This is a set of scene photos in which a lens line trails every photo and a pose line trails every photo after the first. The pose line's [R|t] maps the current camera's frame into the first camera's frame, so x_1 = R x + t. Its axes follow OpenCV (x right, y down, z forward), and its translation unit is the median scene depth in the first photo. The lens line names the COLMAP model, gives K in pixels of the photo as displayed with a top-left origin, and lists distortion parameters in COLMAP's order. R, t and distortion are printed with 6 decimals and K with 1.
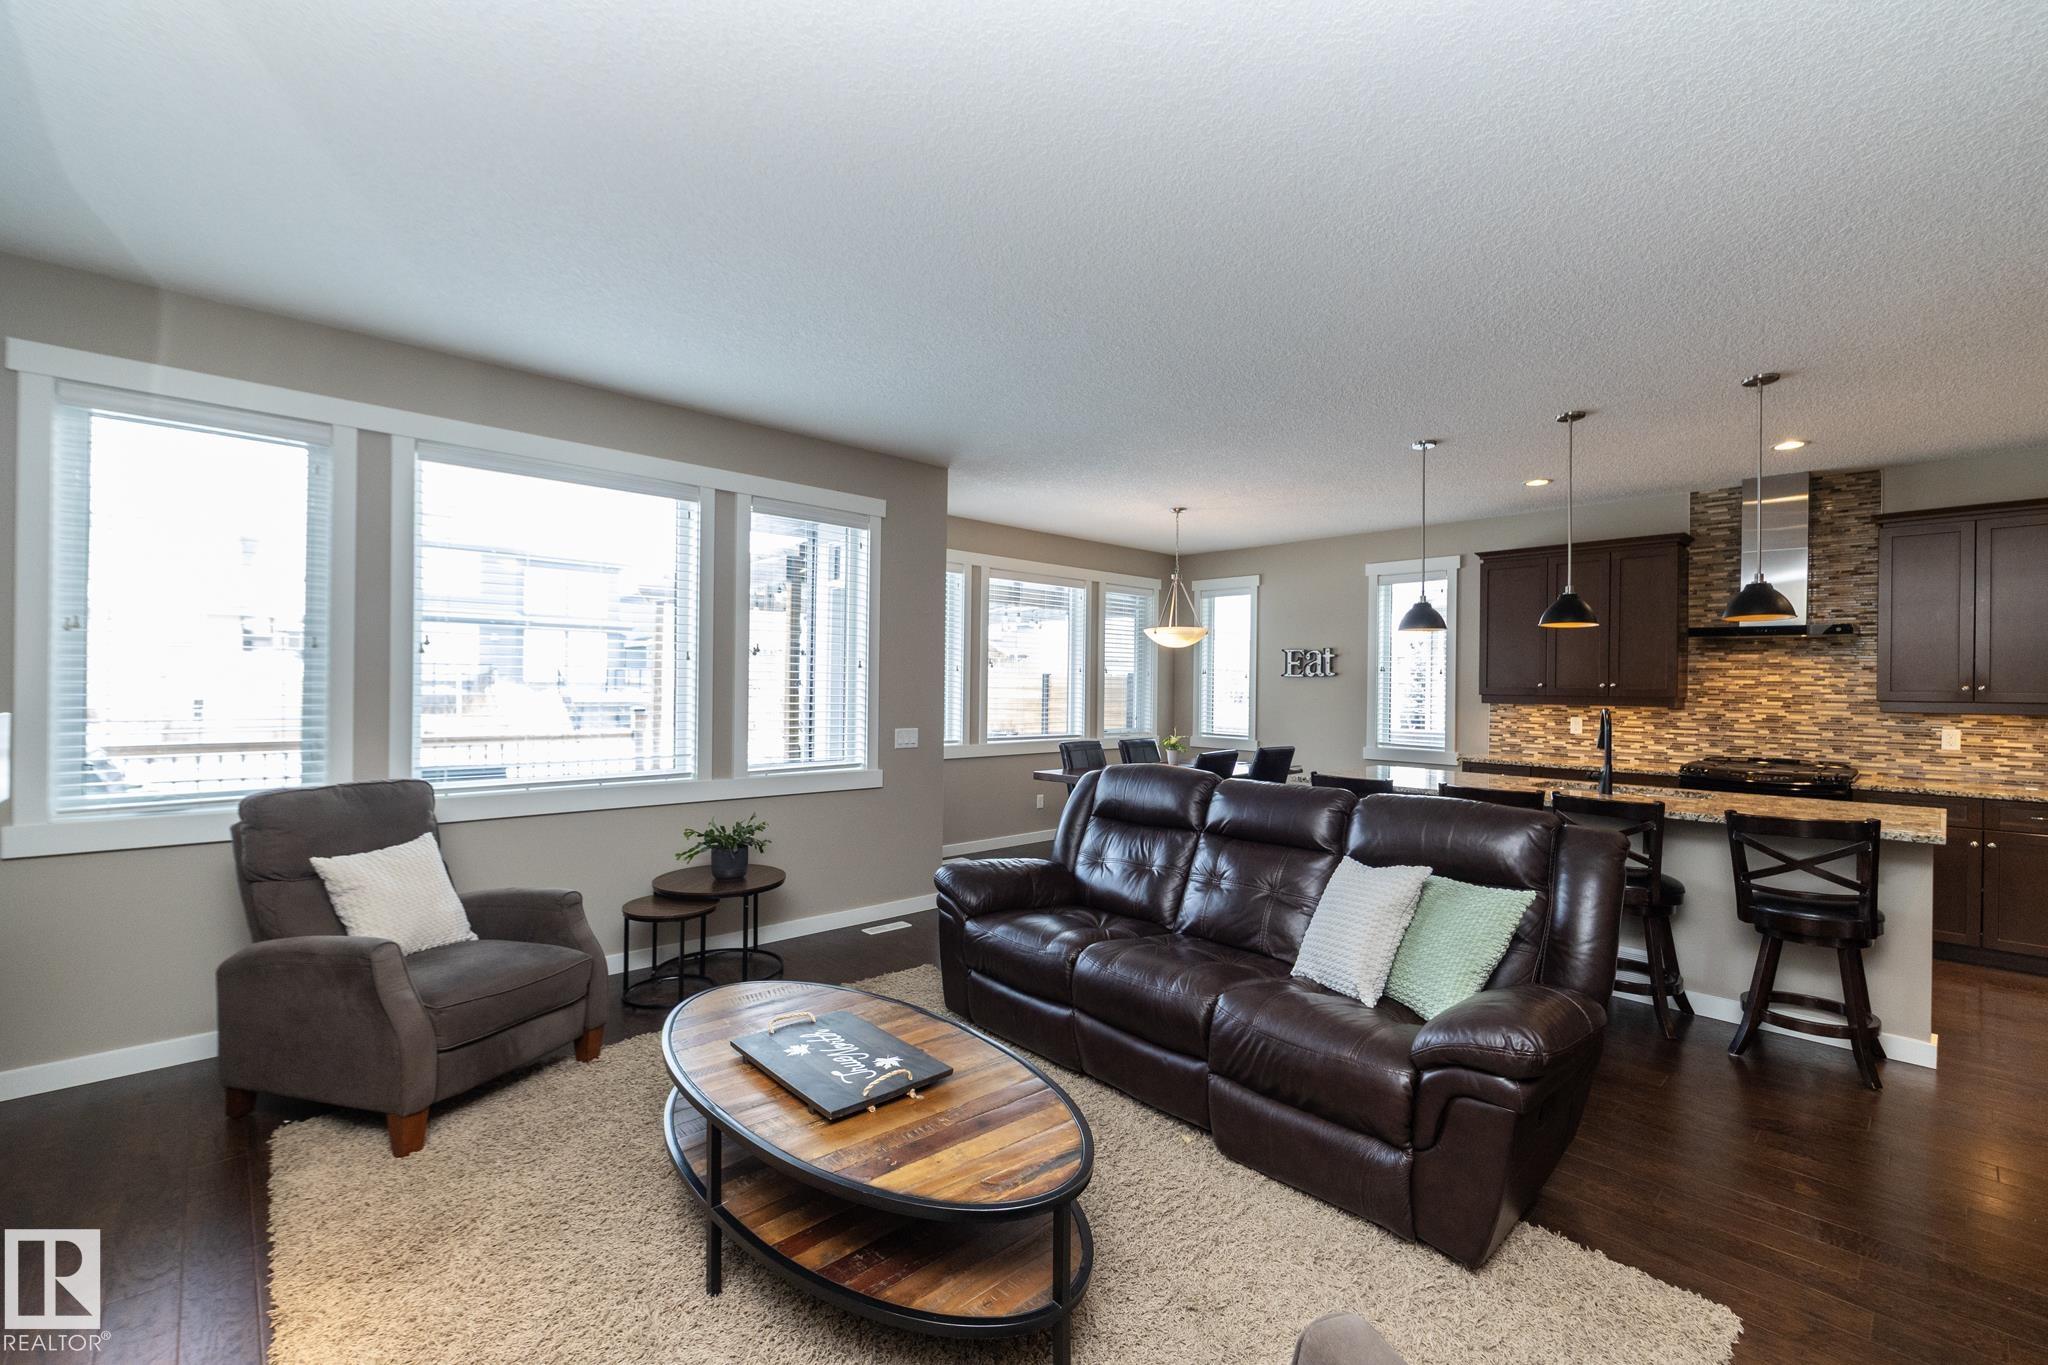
lens RADIAL K [[870.9, 0, 1022.9], [0, 870.9, 688.7], [0, 0, 1]] dist [-0.001036, -0.001533]
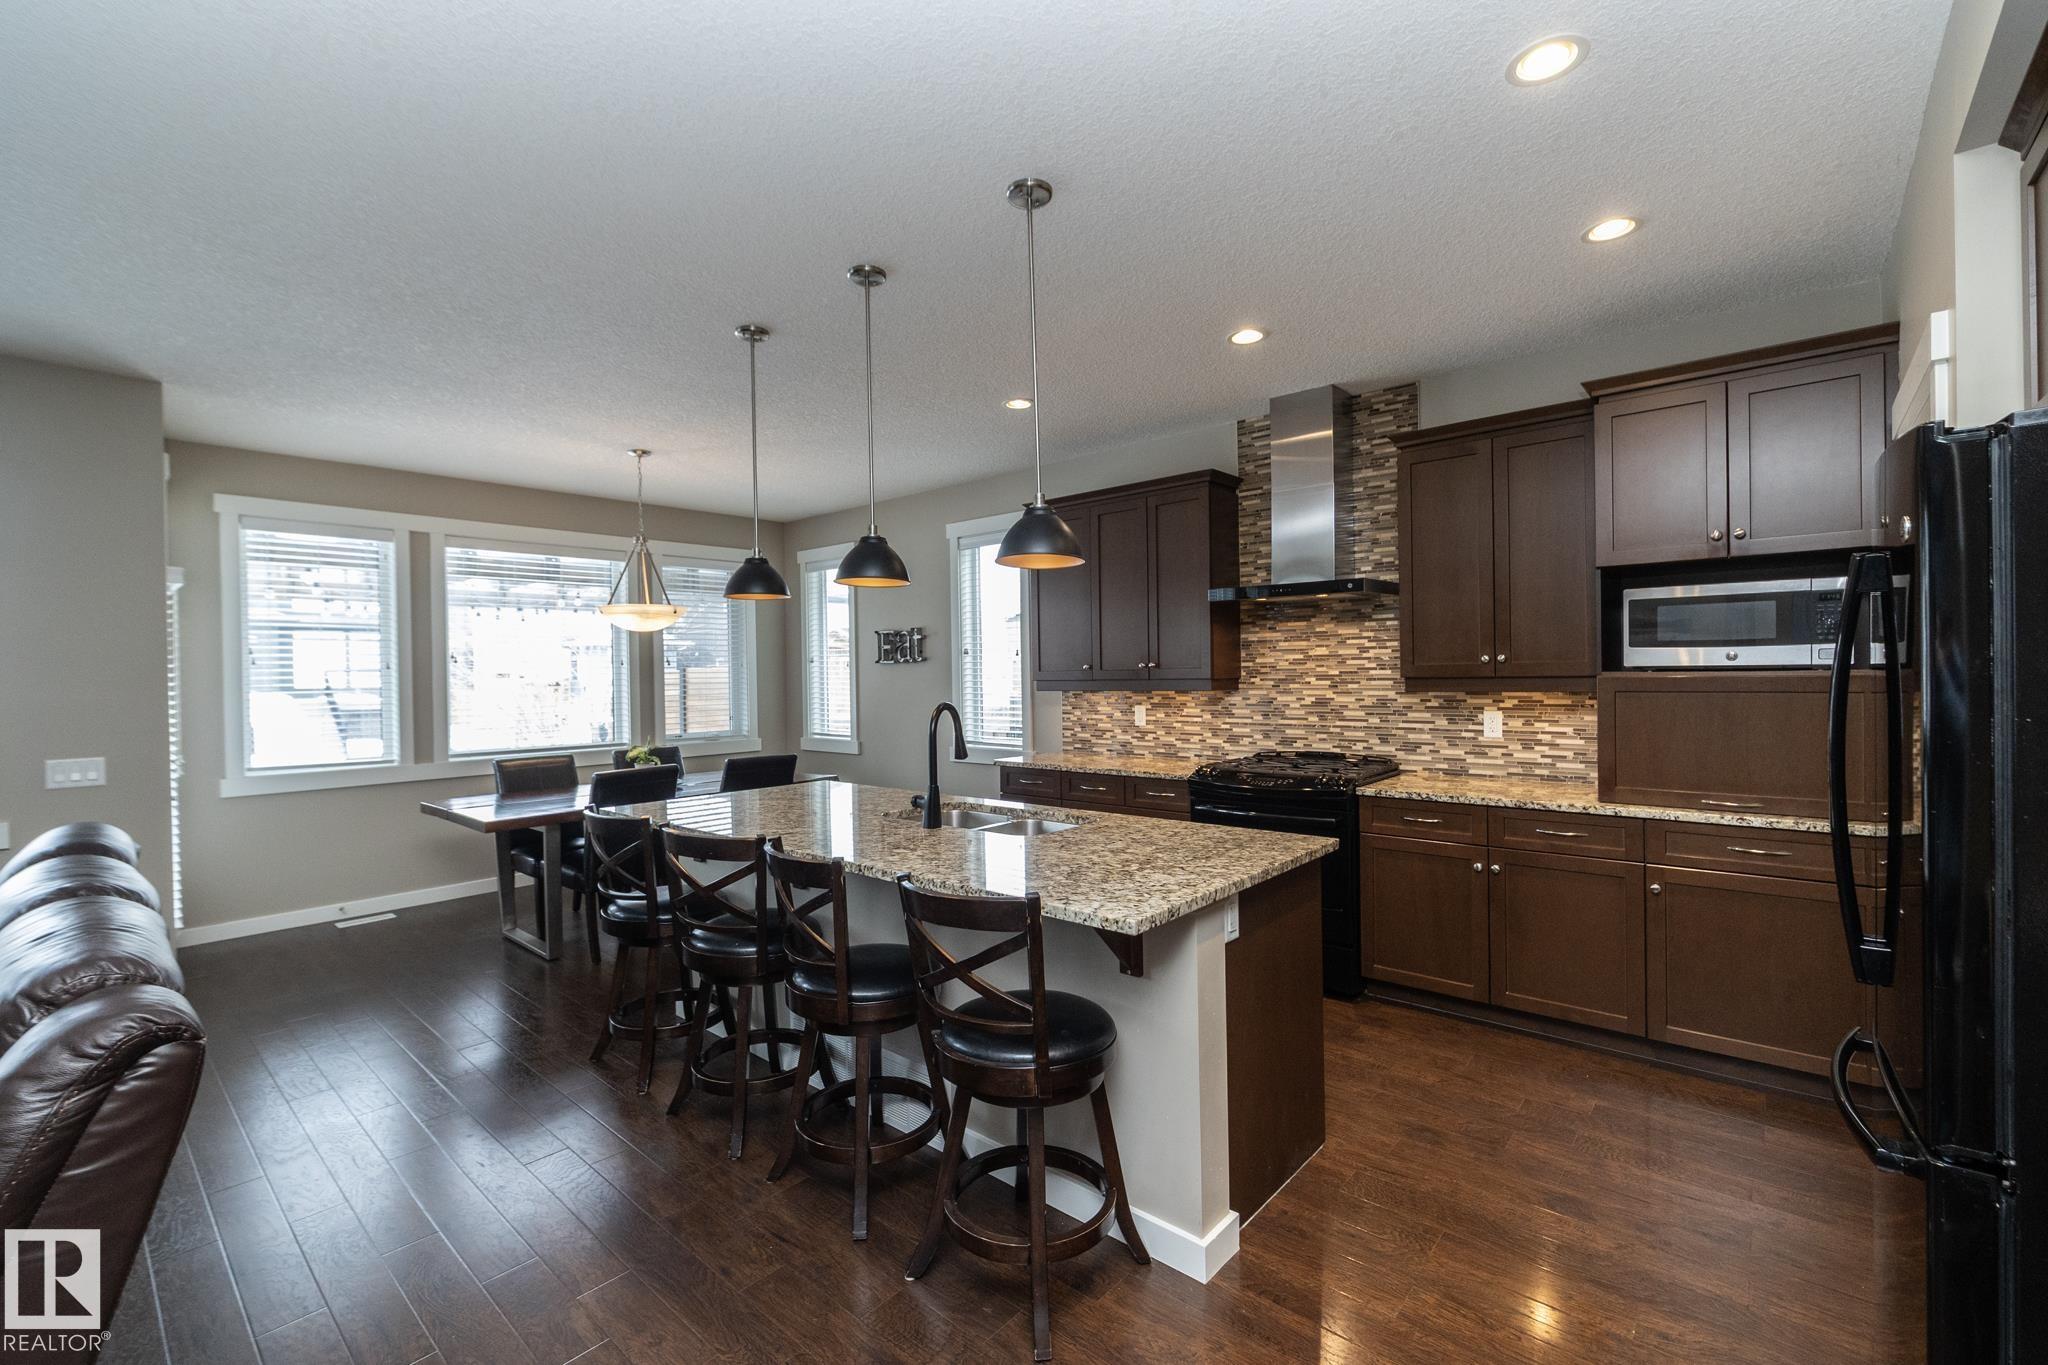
lens RADIAL K [[870.9, 0, 1022.9], [0, 870.9, 680.4], [0, 0, 1]] dist [-0.001036, -0.001533]
pose [[0.995212, -0.030153, 0.092973, 0.518537], [0.029849, 0.999544, 0.004652, 0.002923], [-0.093071, -0.001855, 0.995658, 0.233896]]
